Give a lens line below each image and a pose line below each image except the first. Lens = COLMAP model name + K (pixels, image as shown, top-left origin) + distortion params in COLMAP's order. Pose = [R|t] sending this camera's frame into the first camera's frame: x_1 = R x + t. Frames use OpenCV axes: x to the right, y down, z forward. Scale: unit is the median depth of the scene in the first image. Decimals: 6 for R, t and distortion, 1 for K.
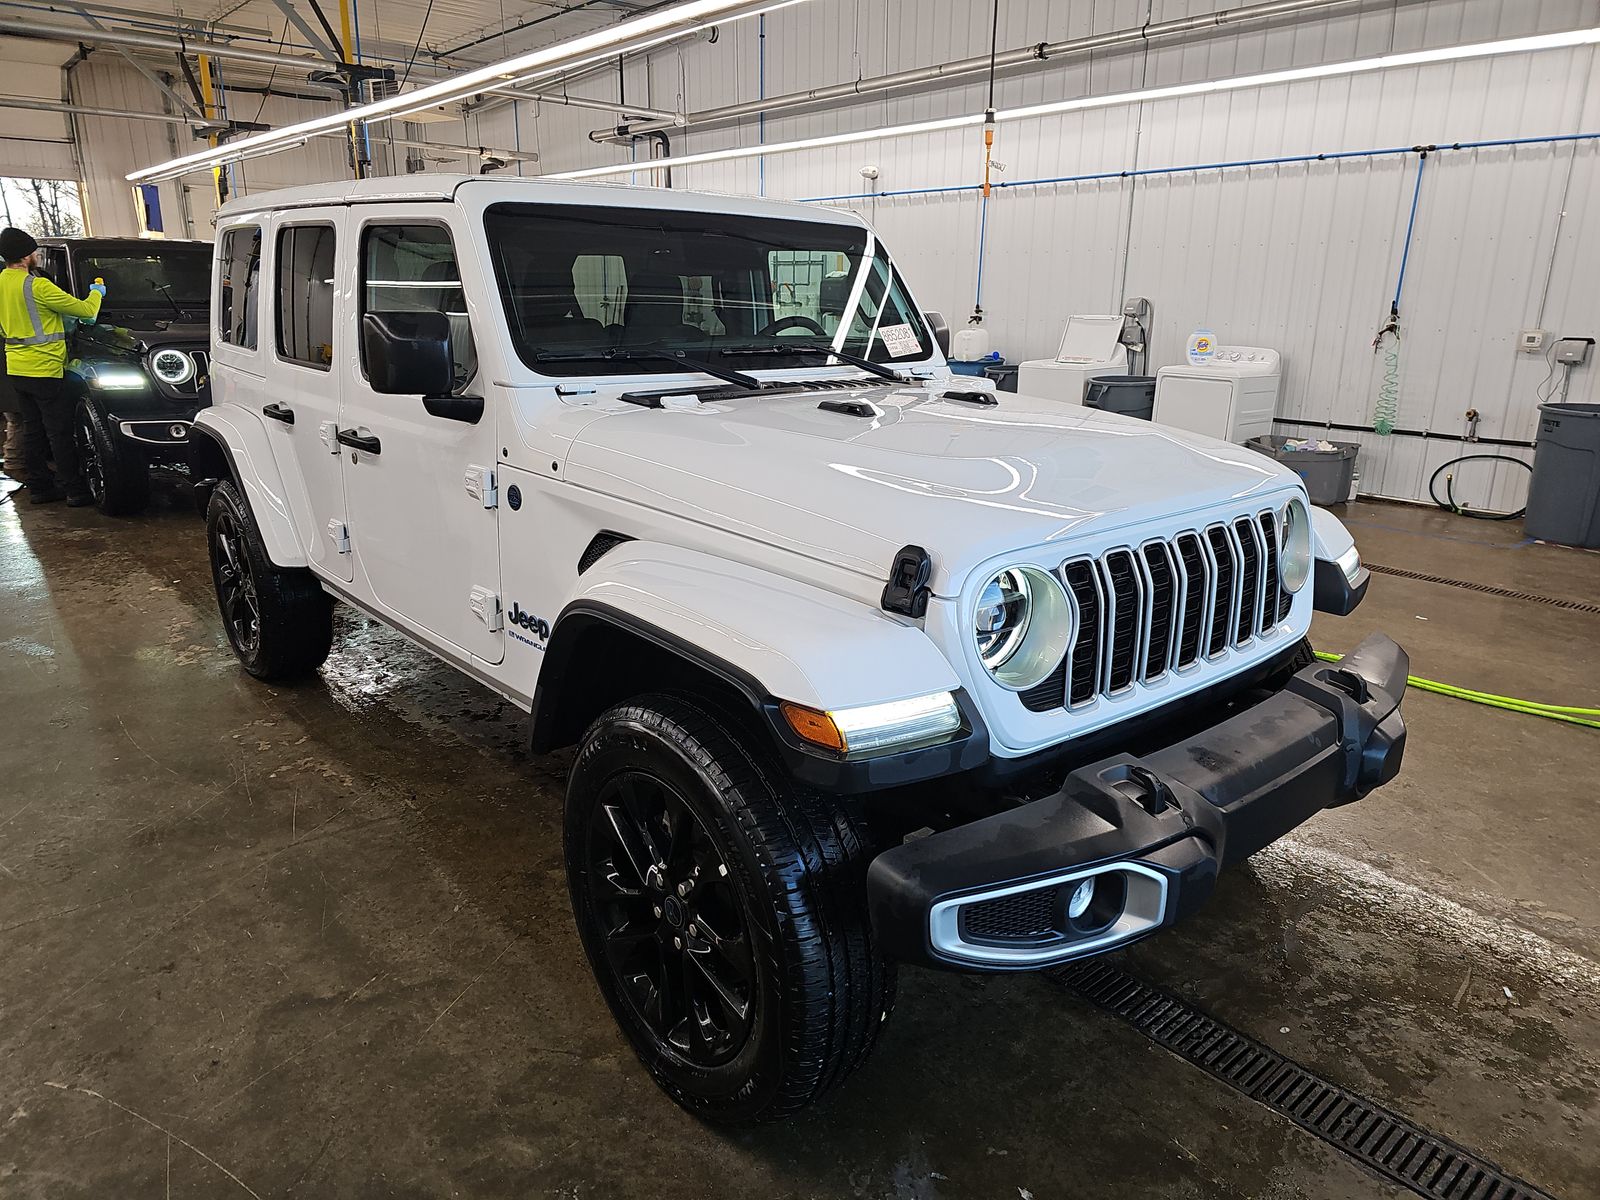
lens RADIAL K [[1095.5, 0, 791.3], [0, 1095.5, 601.0], [0, 0, 1]] dist [0.003220, -0.004952]
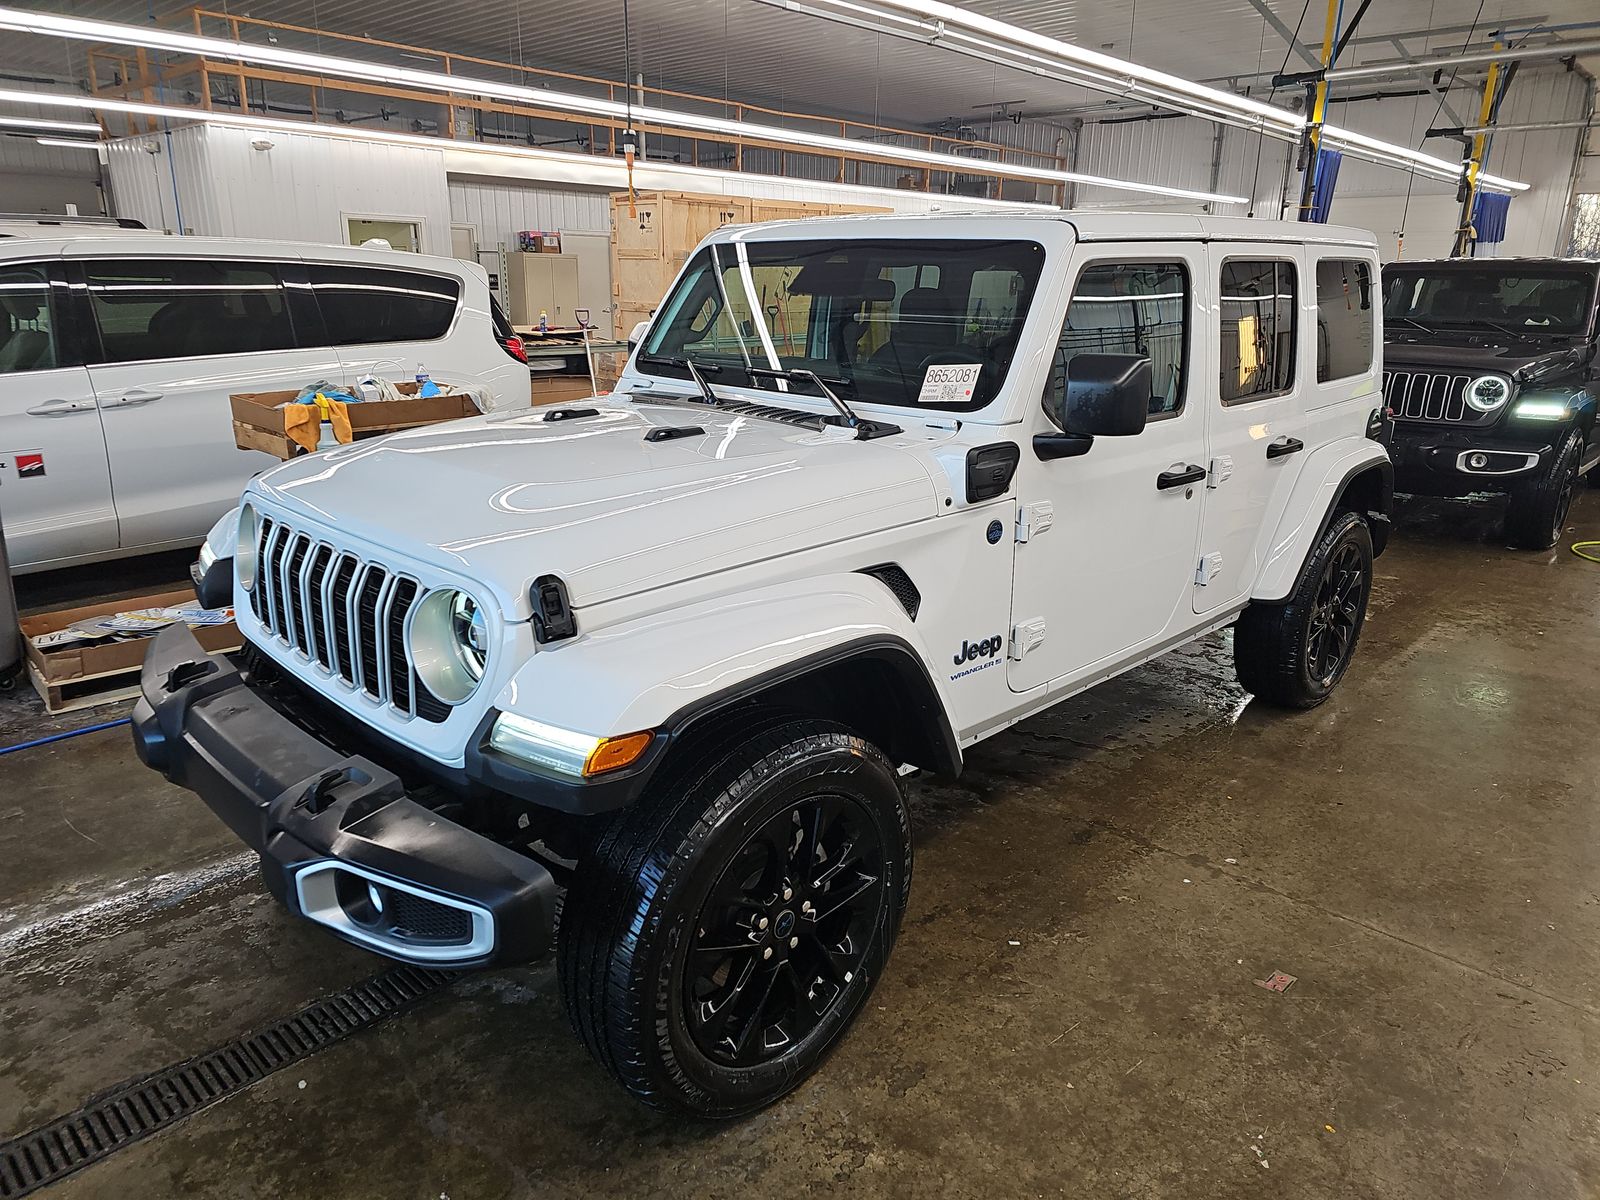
lens RADIAL K [[1002.7, 0, 716.0], [0, 1002.7, 595.5], [0, 0, 1]] dist [0.029528, -0.021031]
pose [[0.063905, 0.281298, -0.957490, 1.007479], [-0.284199, 0.924853, 0.252742, -0.279310], [0.956633, 0.255966, 0.139047, 0.932961]]
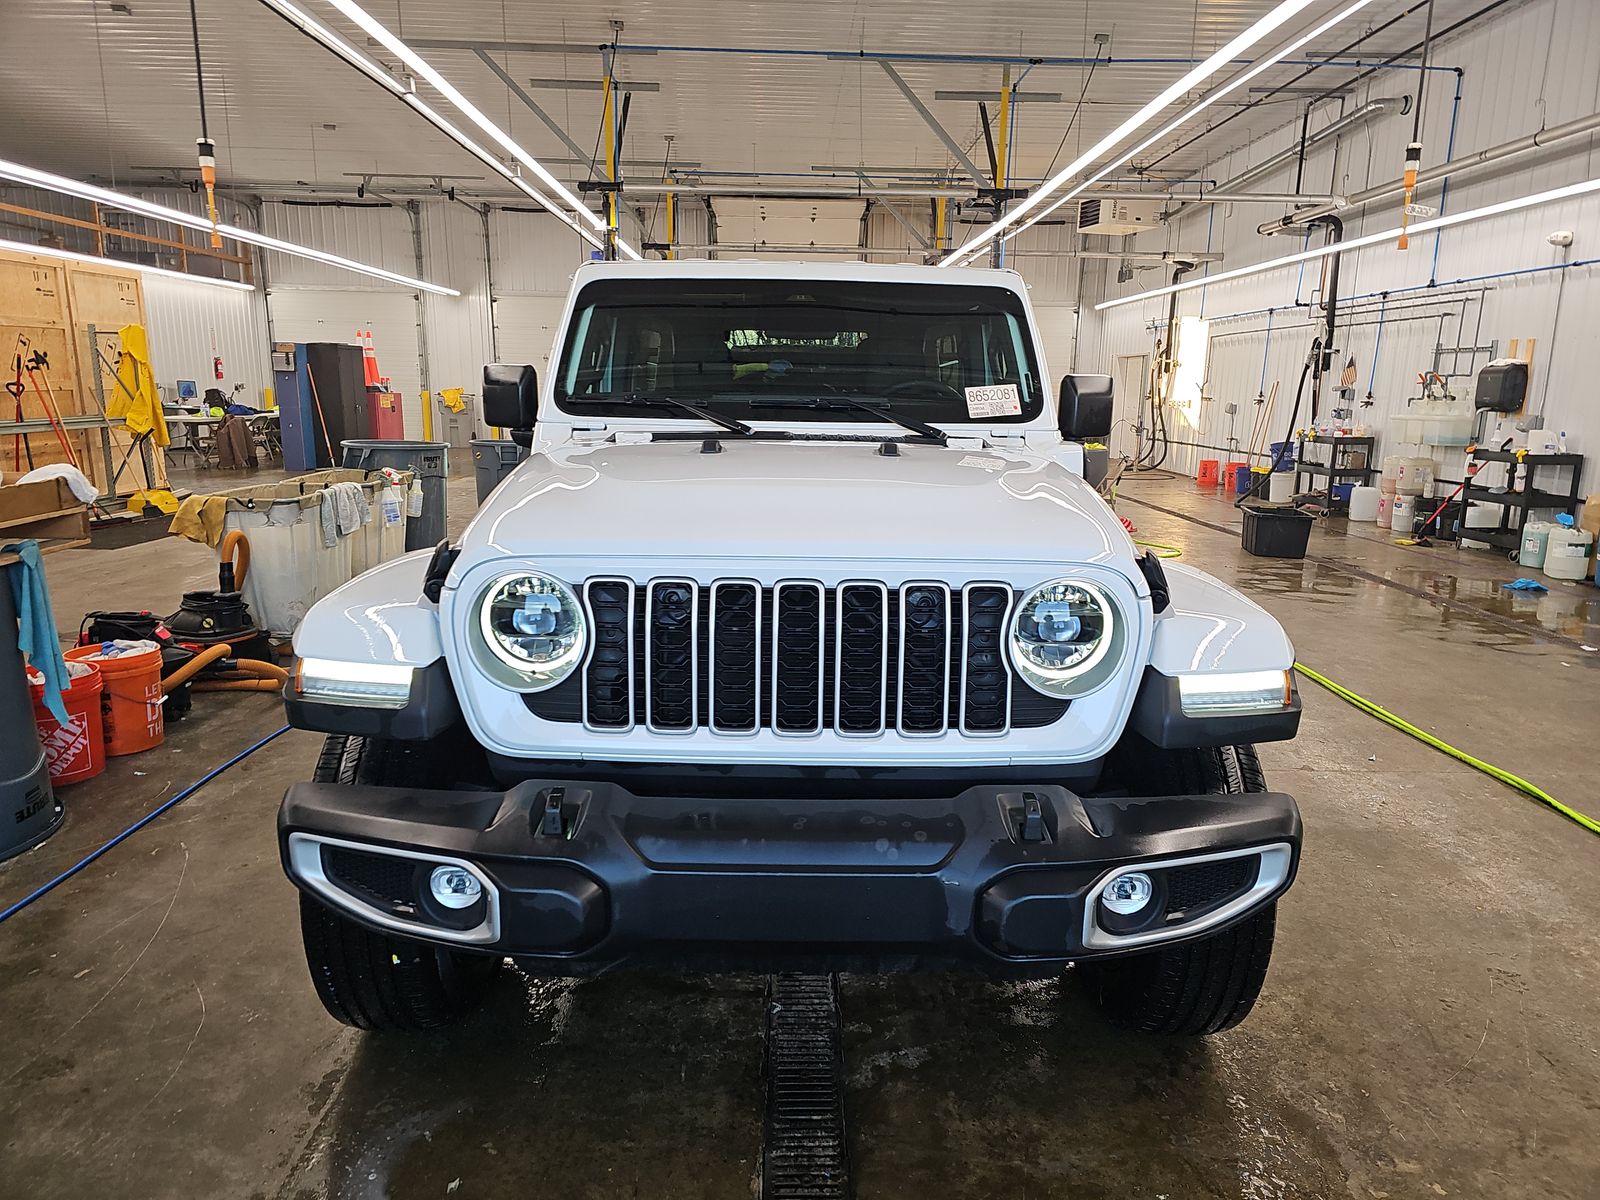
lens RADIAL K [[1059.8, 0, 771.7], [0, 1059.8, 598.3], [0, 0, 1]] dist [0.047625, -0.047403]
pose [[0.745755, 0.127714, -0.653864, 0.695748], [-0.187140, 0.982095, -0.021616, -0.018810], [0.639396, 0.138485, 0.756303, 0.251137]]
